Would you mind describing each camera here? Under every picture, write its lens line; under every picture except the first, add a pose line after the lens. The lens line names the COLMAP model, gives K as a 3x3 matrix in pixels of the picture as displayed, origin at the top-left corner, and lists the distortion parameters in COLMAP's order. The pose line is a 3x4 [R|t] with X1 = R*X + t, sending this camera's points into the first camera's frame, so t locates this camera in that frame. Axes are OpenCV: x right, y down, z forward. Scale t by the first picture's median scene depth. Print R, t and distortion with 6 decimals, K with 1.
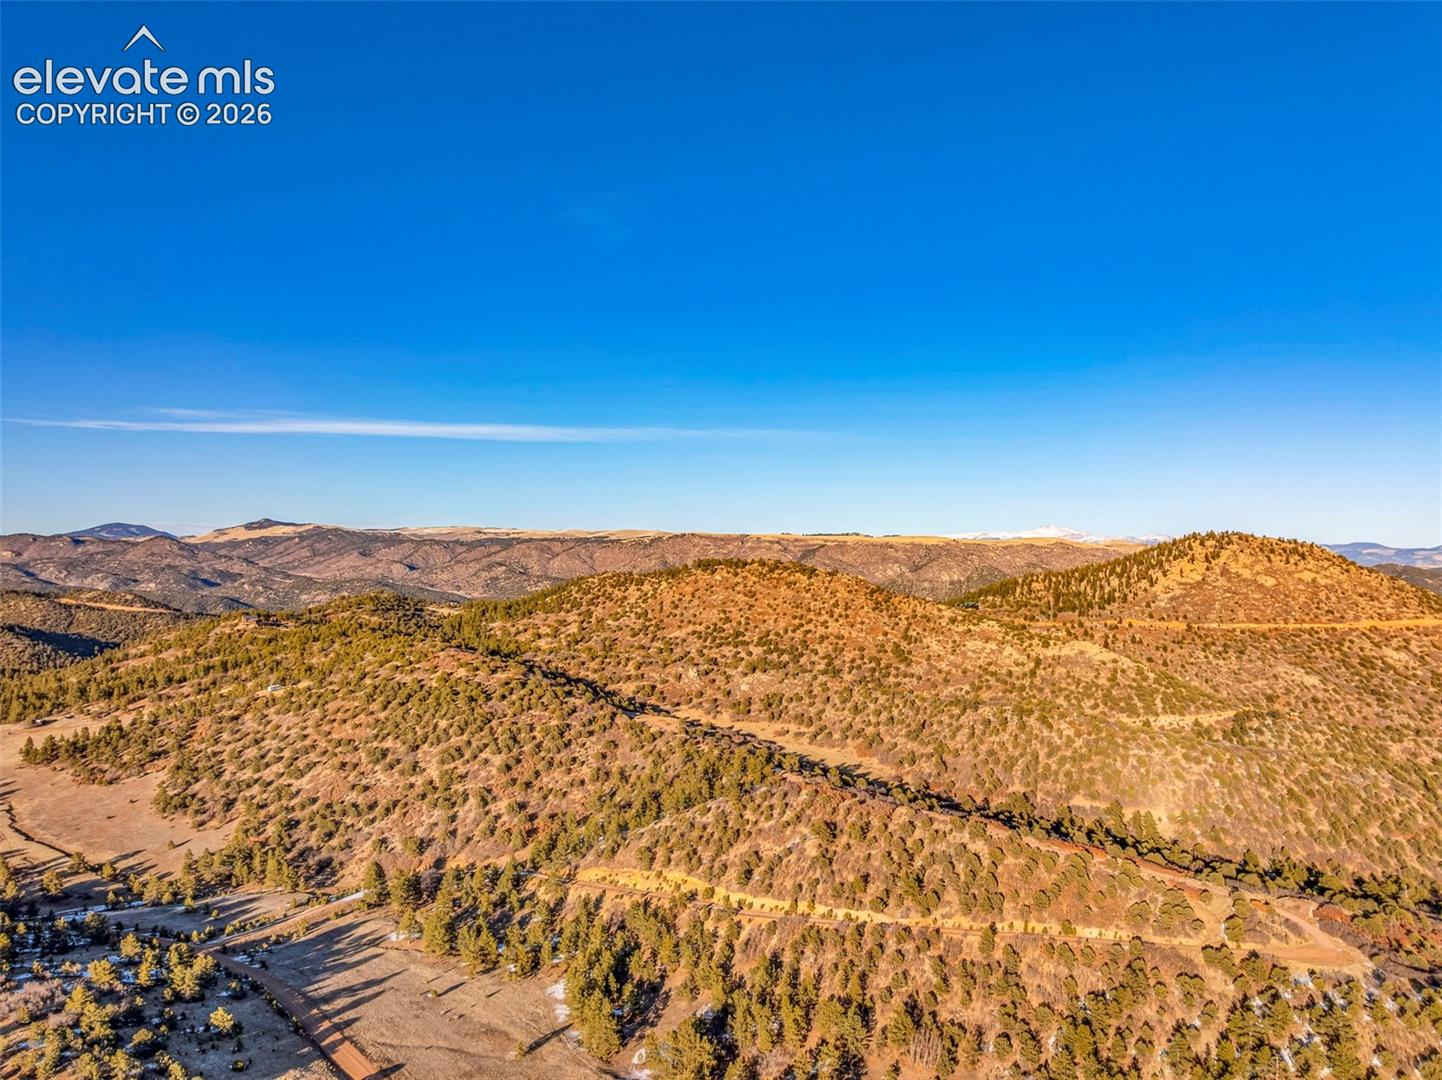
lens RADIAL K [[1027.2, 0, 714.2], [0, 1027.2, 538.4], [0, 0, 1]] dist [-0.036333, -0.003073]
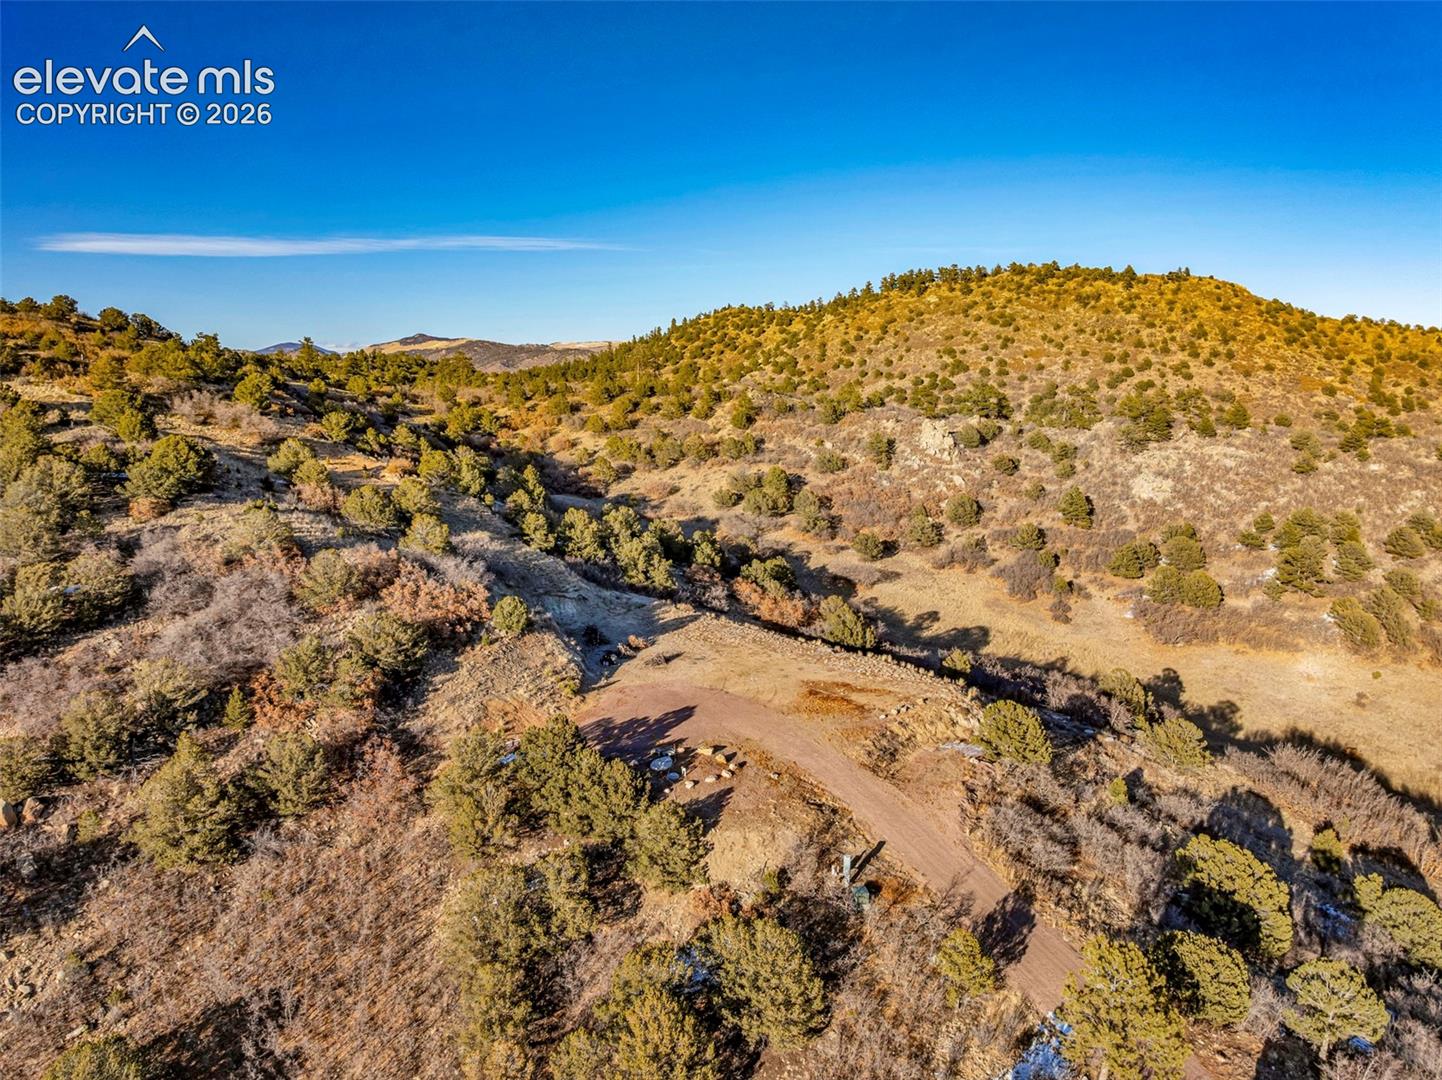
lens RADIAL K [[1027.2, 0, 724.7], [0, 1027.2, 530.8], [0, 0, 1]] dist [-0.036333, -0.003073]
pose [[0.989525, 0.025653, -0.142064, -0.026224], [-0.002201, 0.986651, 0.162831, 0.077568], [0.144345, -0.160813, 0.976373, 0.498903]]
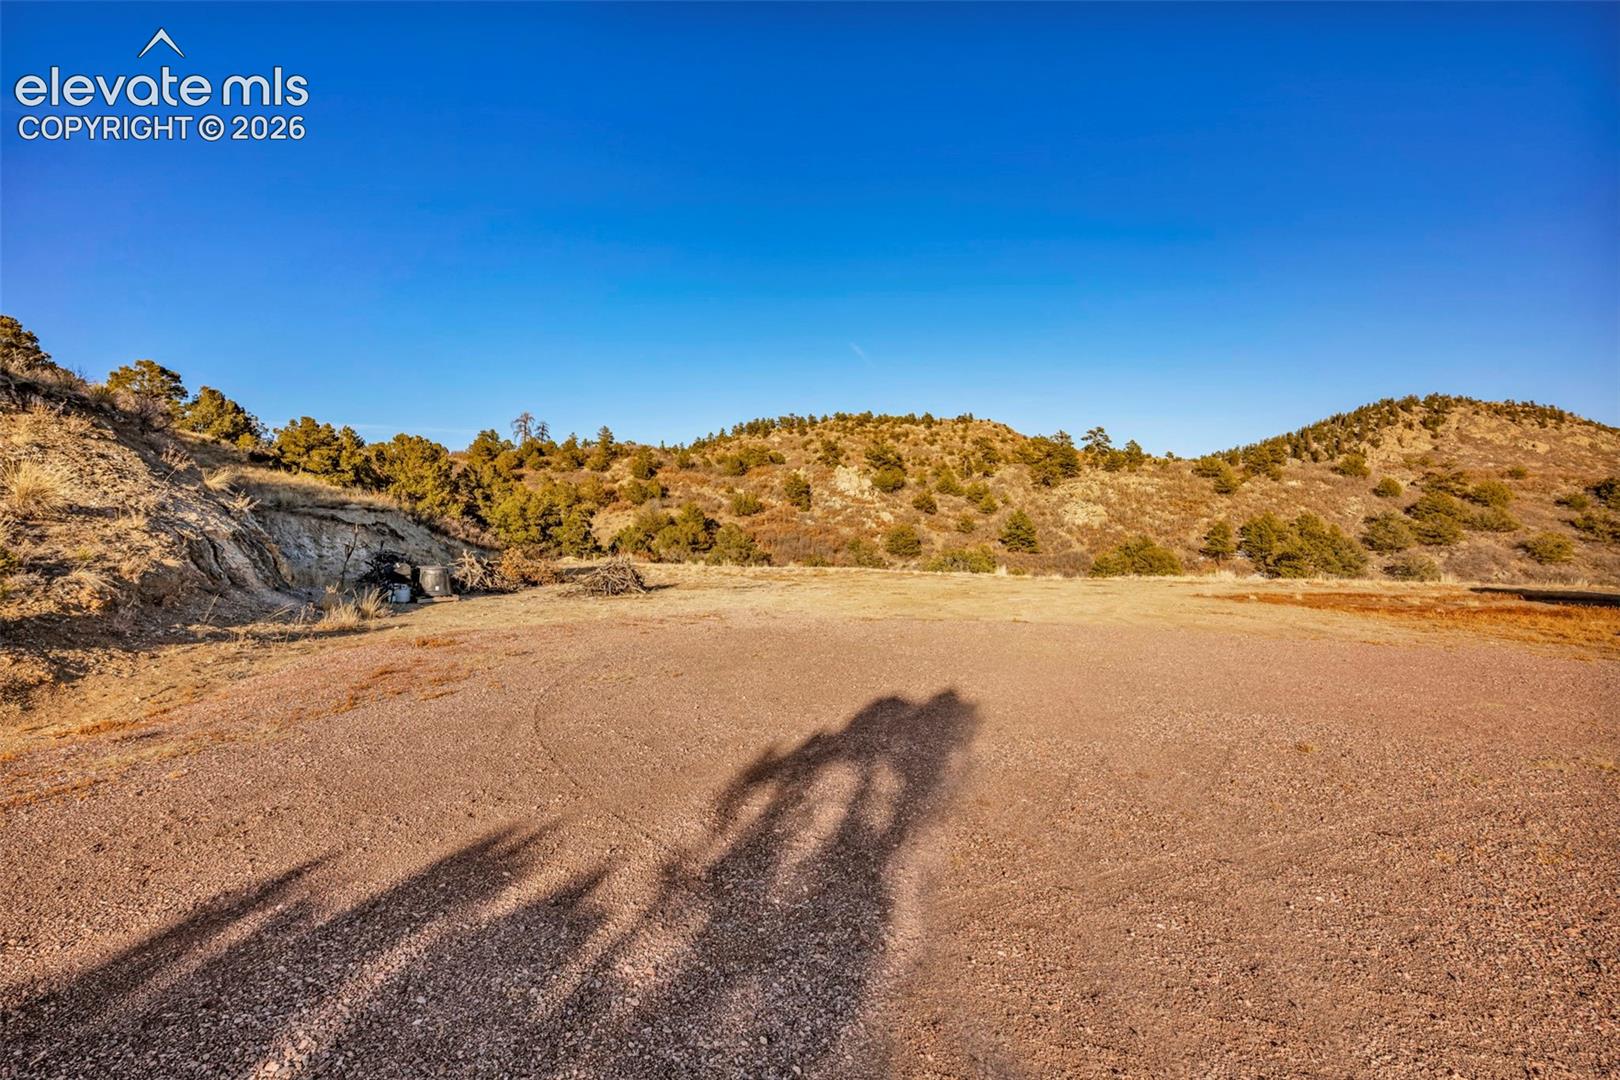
lens RADIAL K [[777.1, 0, 816.3], [0, 777.1, 538.8], [0, 0, 1]] dist [-0.003717, 0.000497]
pose [[0.991125, -0.007342, 0.132727, -0.040354], [0.004272, 0.999717, 0.023398, 0.099261], [-0.132861, -0.022624, 0.990876, 0.557722]]
